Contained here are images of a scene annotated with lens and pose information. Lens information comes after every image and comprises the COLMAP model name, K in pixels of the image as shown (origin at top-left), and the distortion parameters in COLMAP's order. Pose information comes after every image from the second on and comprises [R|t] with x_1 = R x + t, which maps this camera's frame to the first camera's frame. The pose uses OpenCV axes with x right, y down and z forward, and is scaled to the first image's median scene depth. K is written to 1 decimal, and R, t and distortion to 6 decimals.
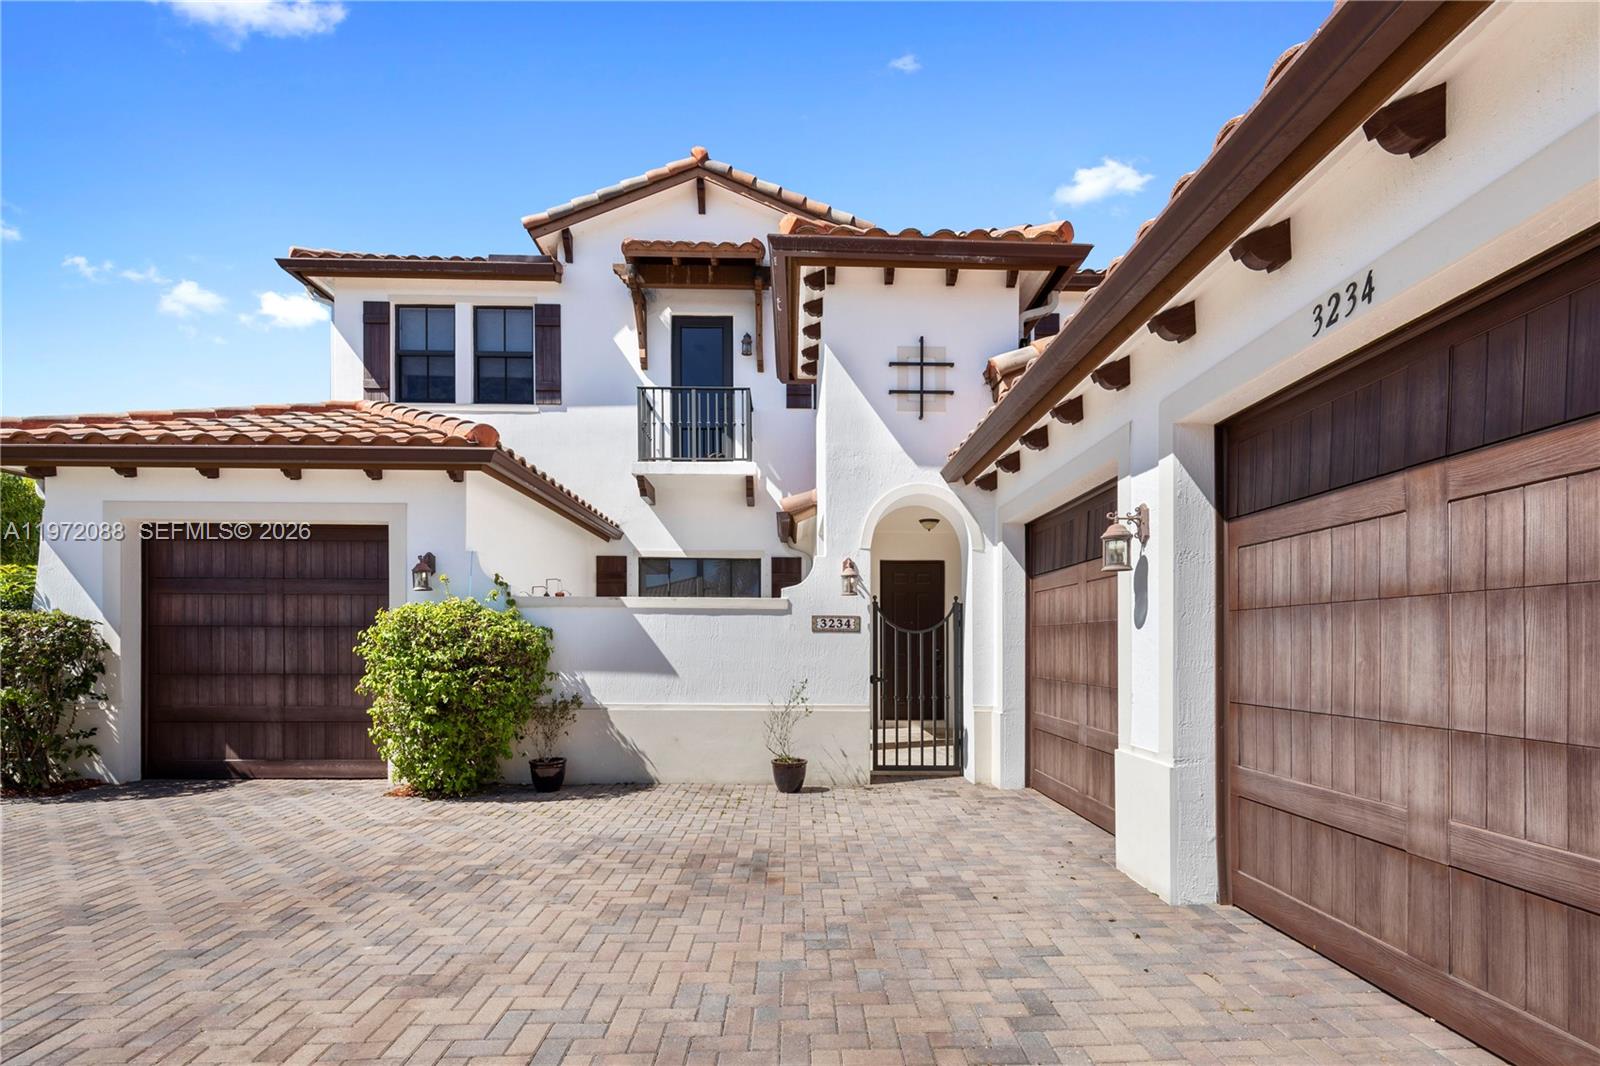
lens RADIAL K [[739.8, 0, 815.0], [0, 739.8, 626.5], [0, 0, 1]] dist [0.008709, -0.002271]
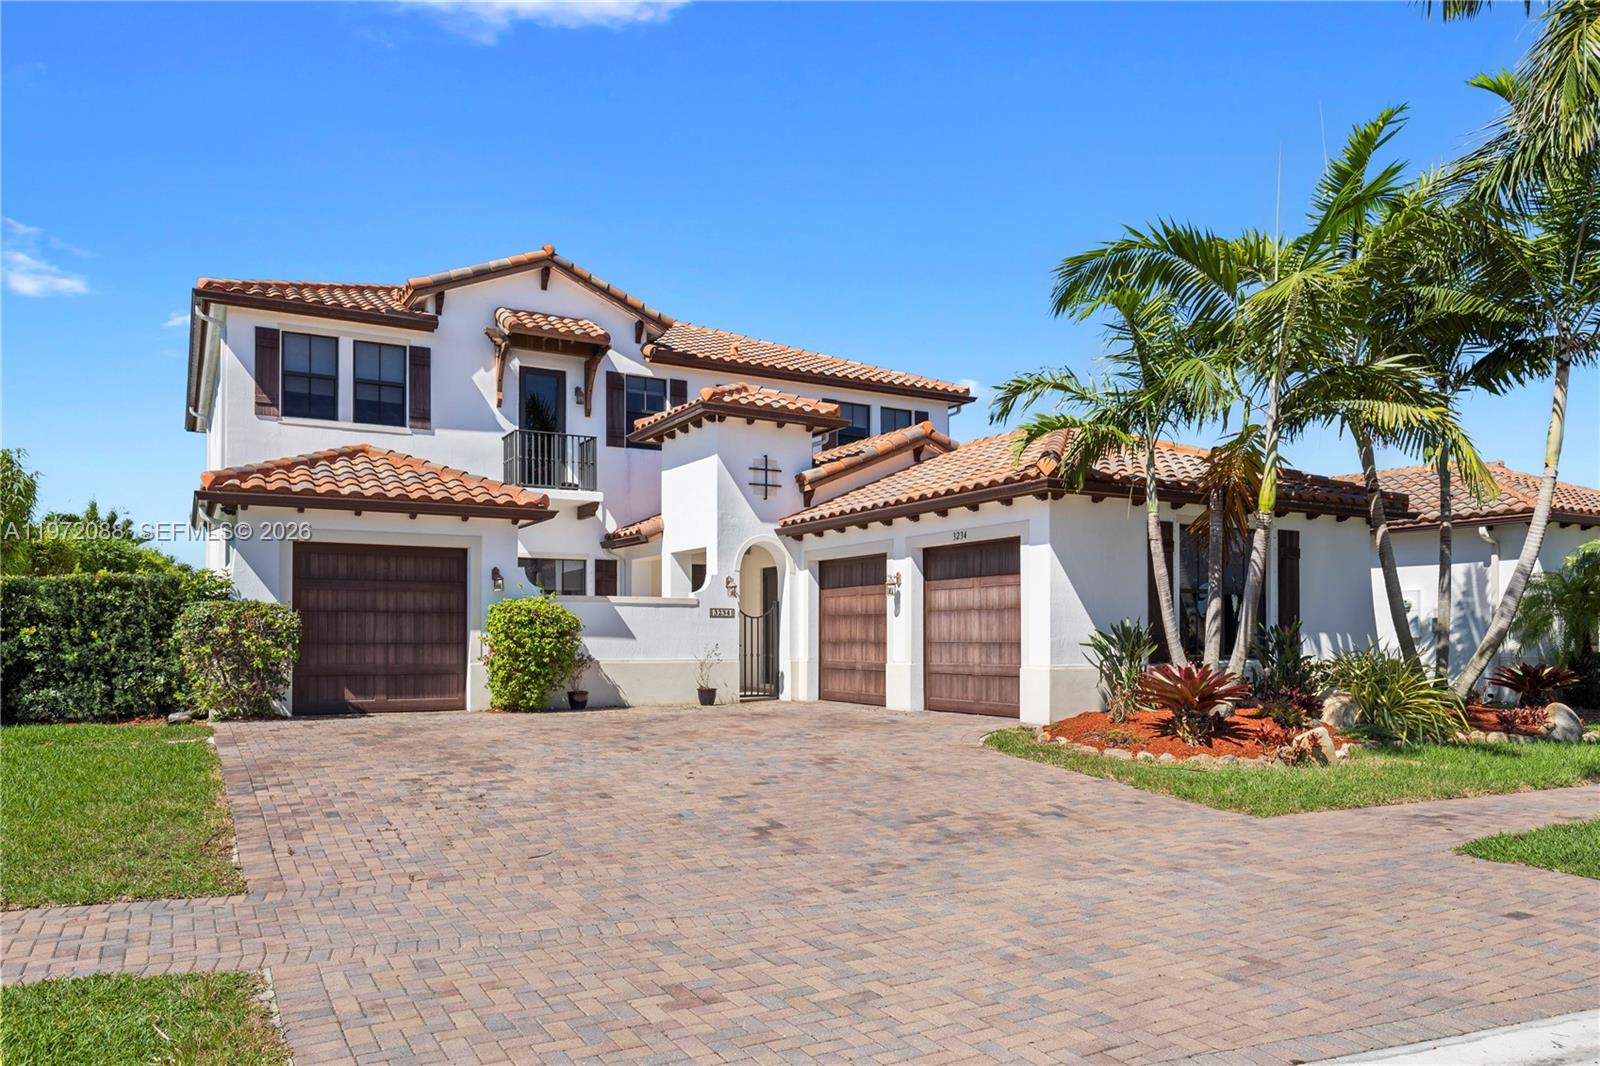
lens RADIAL K [[1081.9, 0, 801.5], [0, 1081.9, 535.7], [0, 0, 1]] dist [0.001788, 0.000906]
pose [[0.880224, 0.040265, 0.472848, -1.025183], [-0.008763, 0.997603, -0.068637, -0.011237], [-0.474478, 0.056272, 0.878467, -1.362525]]
